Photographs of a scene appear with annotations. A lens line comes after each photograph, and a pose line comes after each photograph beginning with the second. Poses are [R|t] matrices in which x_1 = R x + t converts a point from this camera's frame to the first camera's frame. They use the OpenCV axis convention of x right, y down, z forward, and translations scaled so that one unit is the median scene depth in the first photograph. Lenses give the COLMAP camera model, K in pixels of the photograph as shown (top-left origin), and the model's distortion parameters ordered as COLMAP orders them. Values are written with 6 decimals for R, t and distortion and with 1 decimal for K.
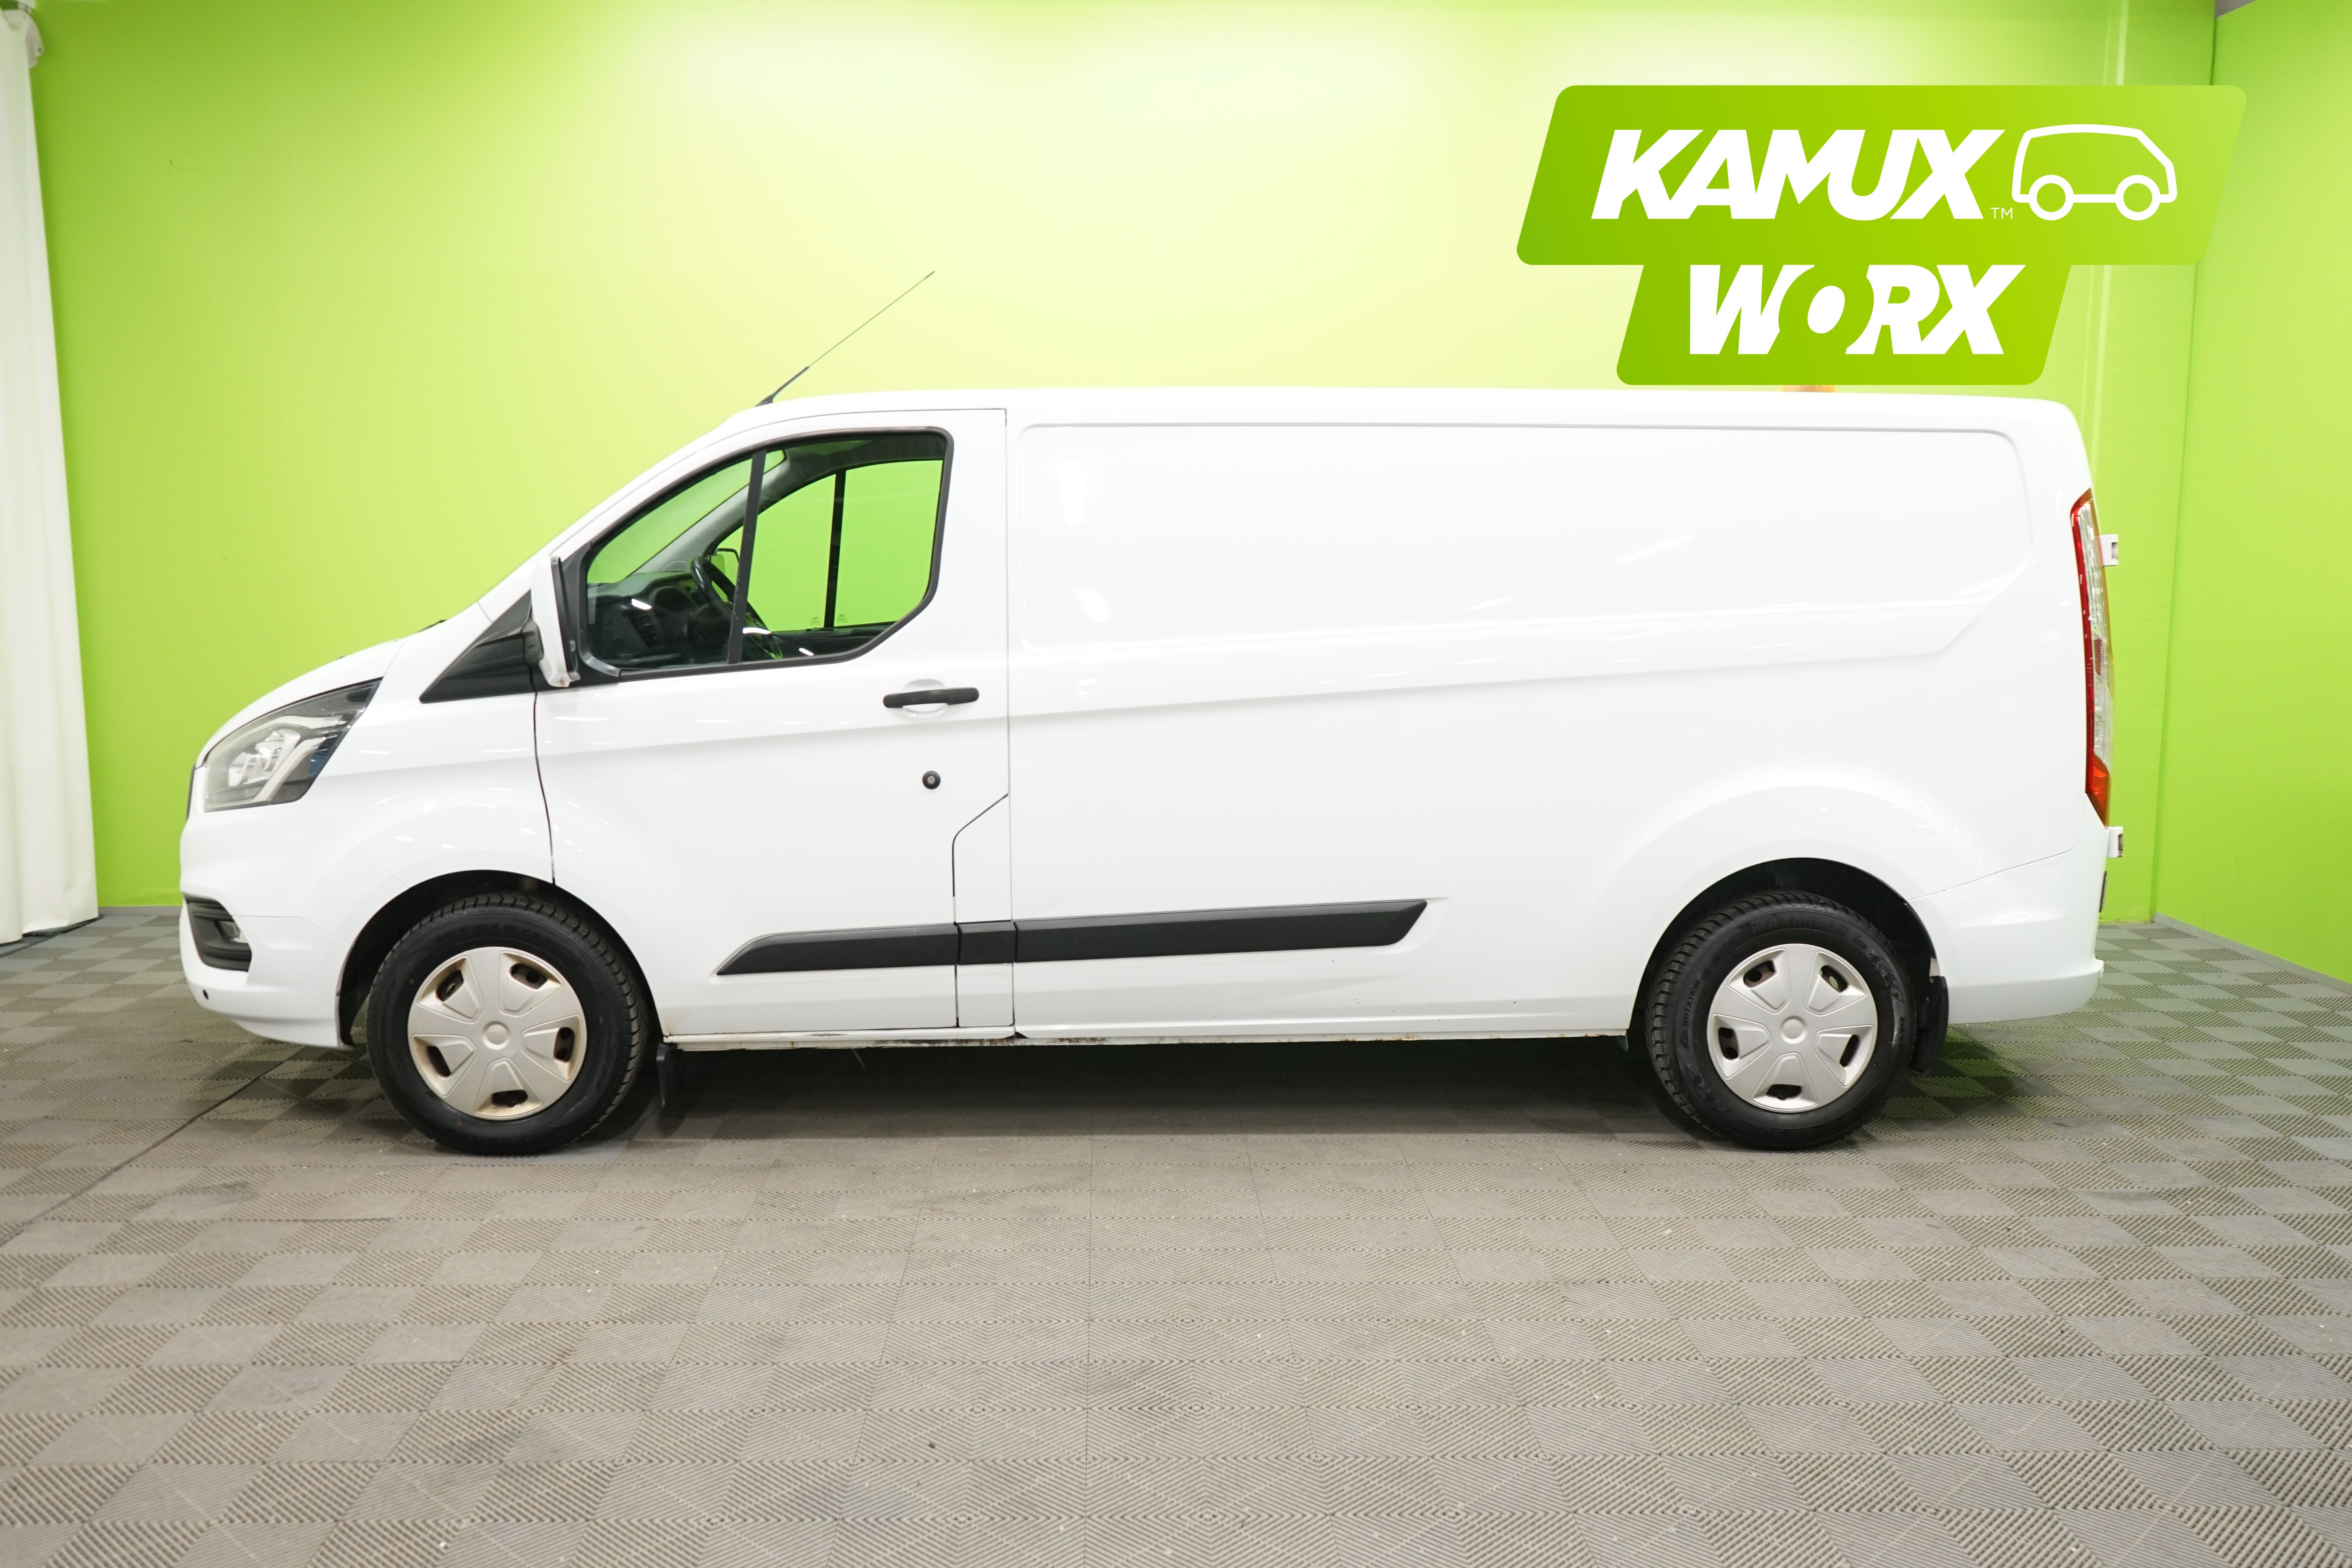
lens RADIAL K [[2042.5, 0, 1176.0], [0, 2042.5, 784.0], [0, 0, 1]] dist [0.002955, 0.005152]
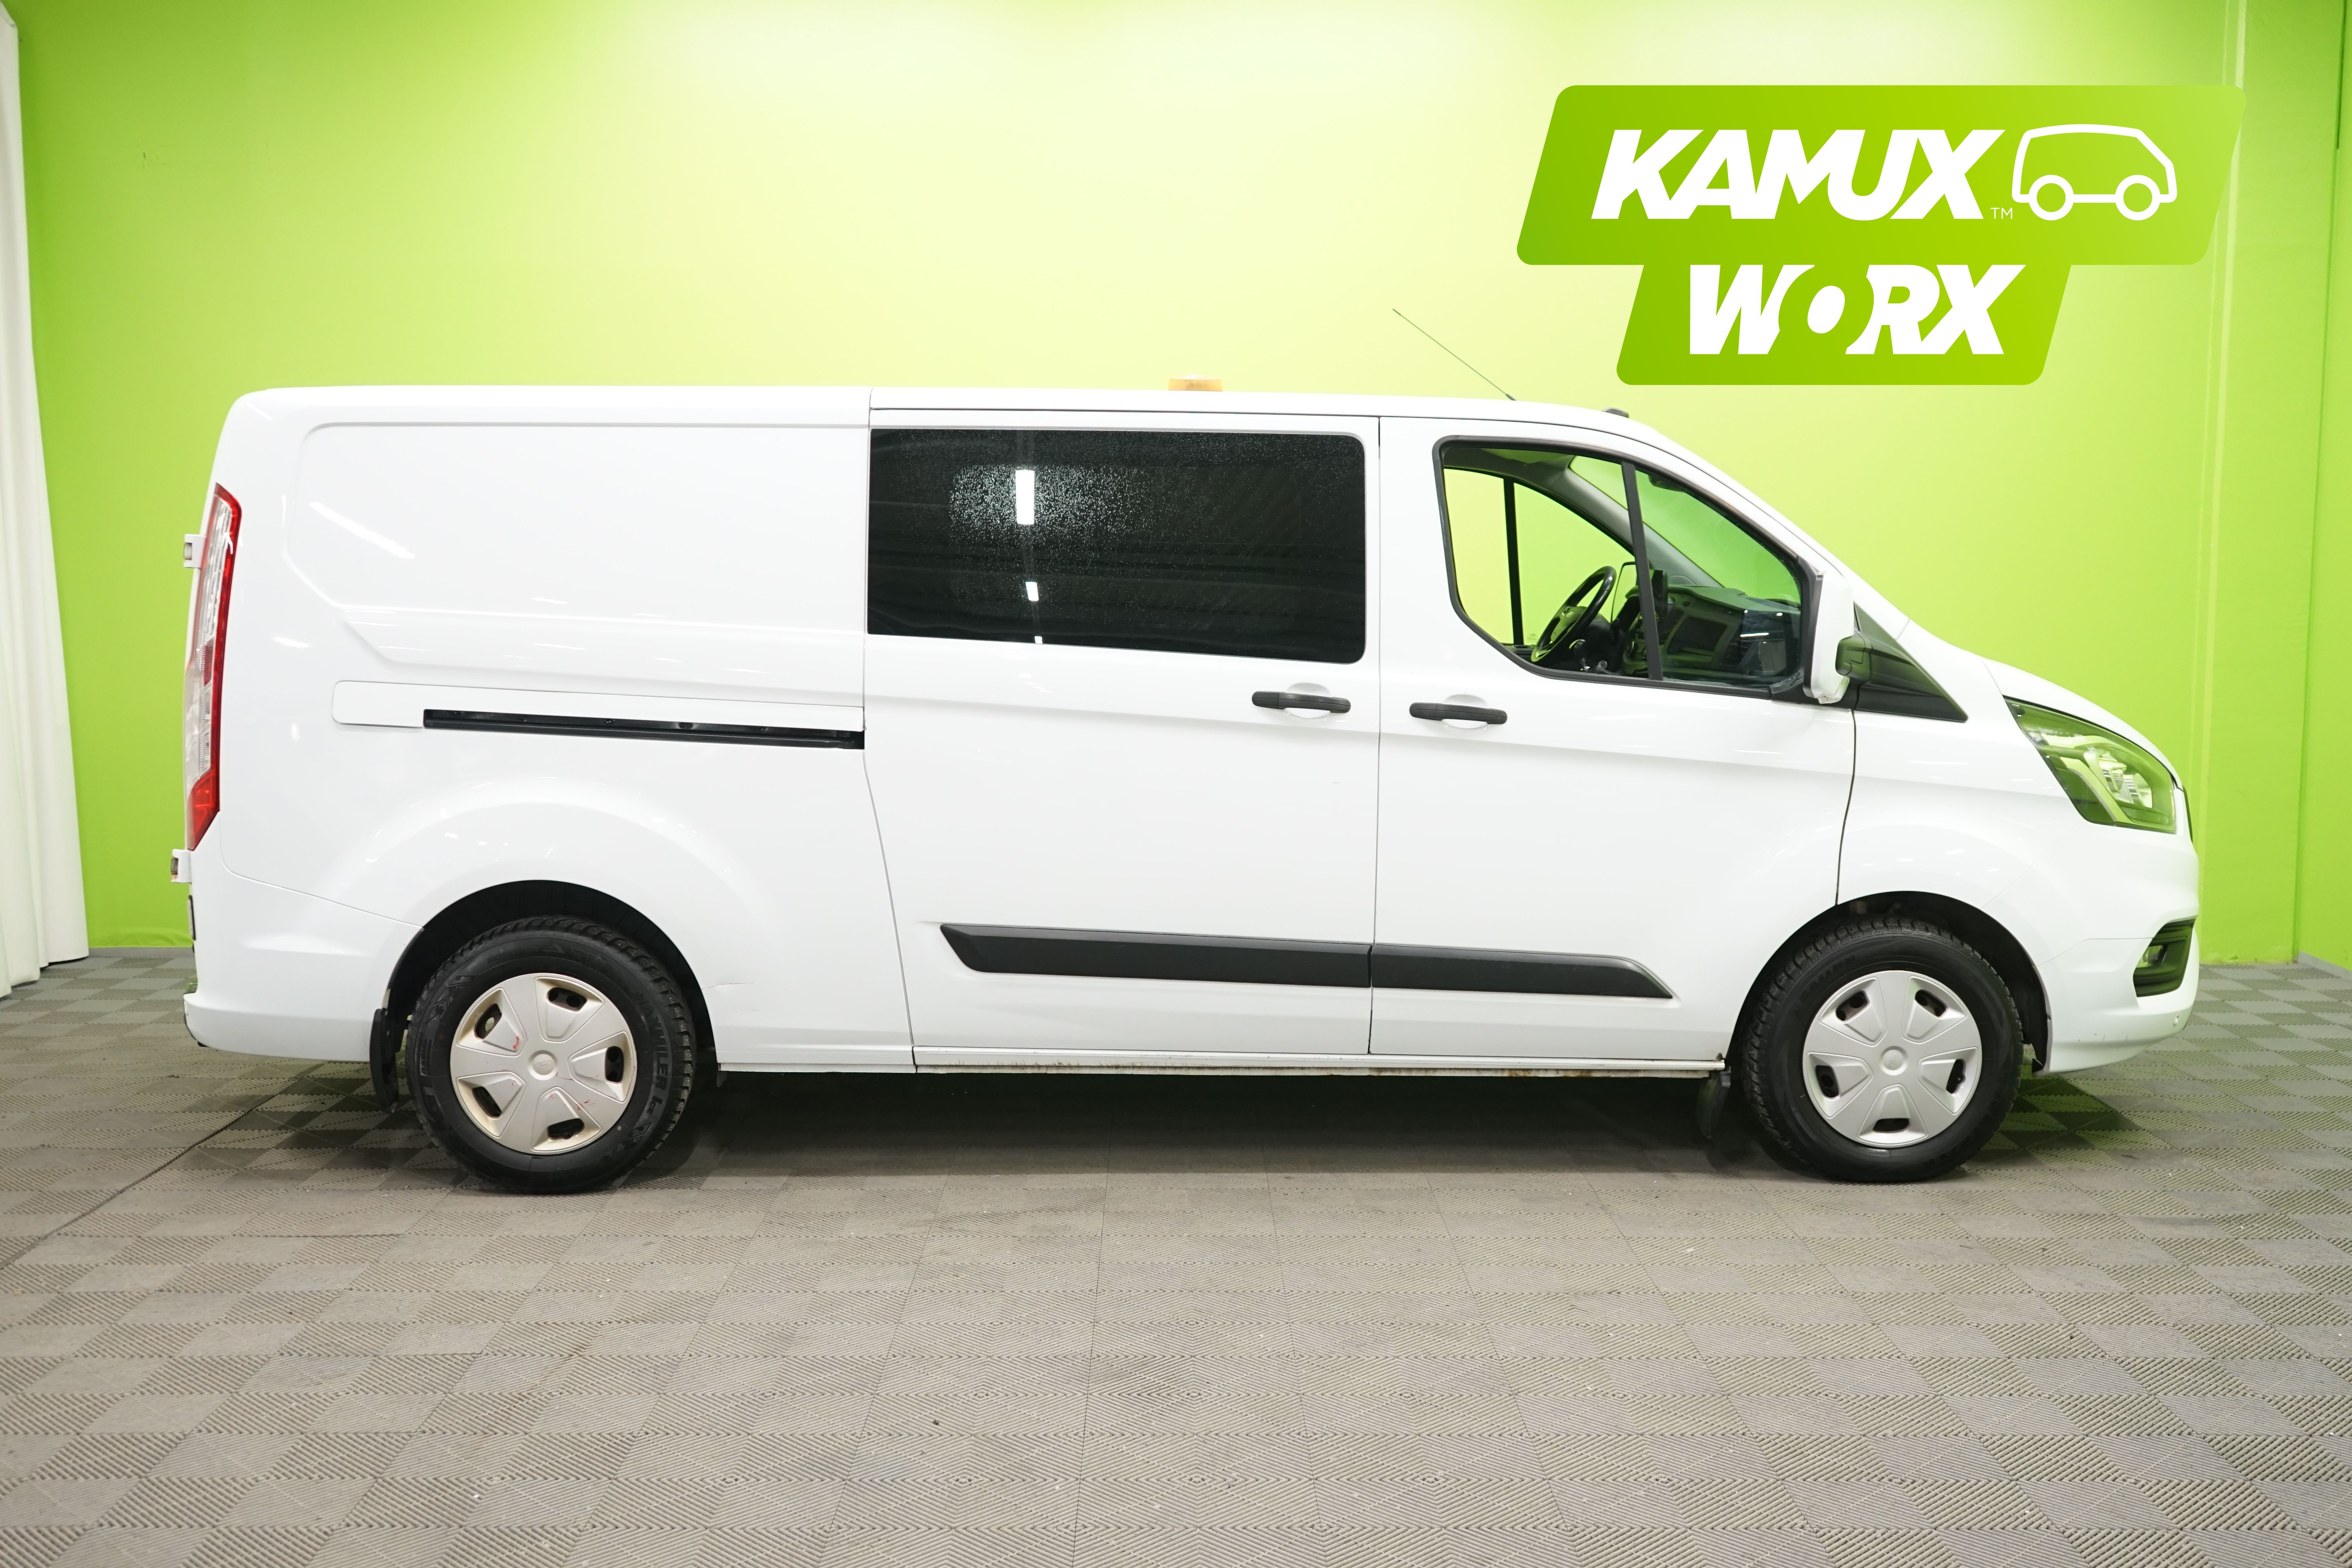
lens RADIAL K [[2400.0, 0, 1176.0], [0, 2400.0, 784.0], [0, 0, 1]] dist [0.008042, 0.005589]
pose [[0.999569, -0.004302, -0.029026, 0.033442], [0.003699, 0.999777, -0.020787, 0.021644], [0.029109, 0.020671, 0.999362, -0.189803]]
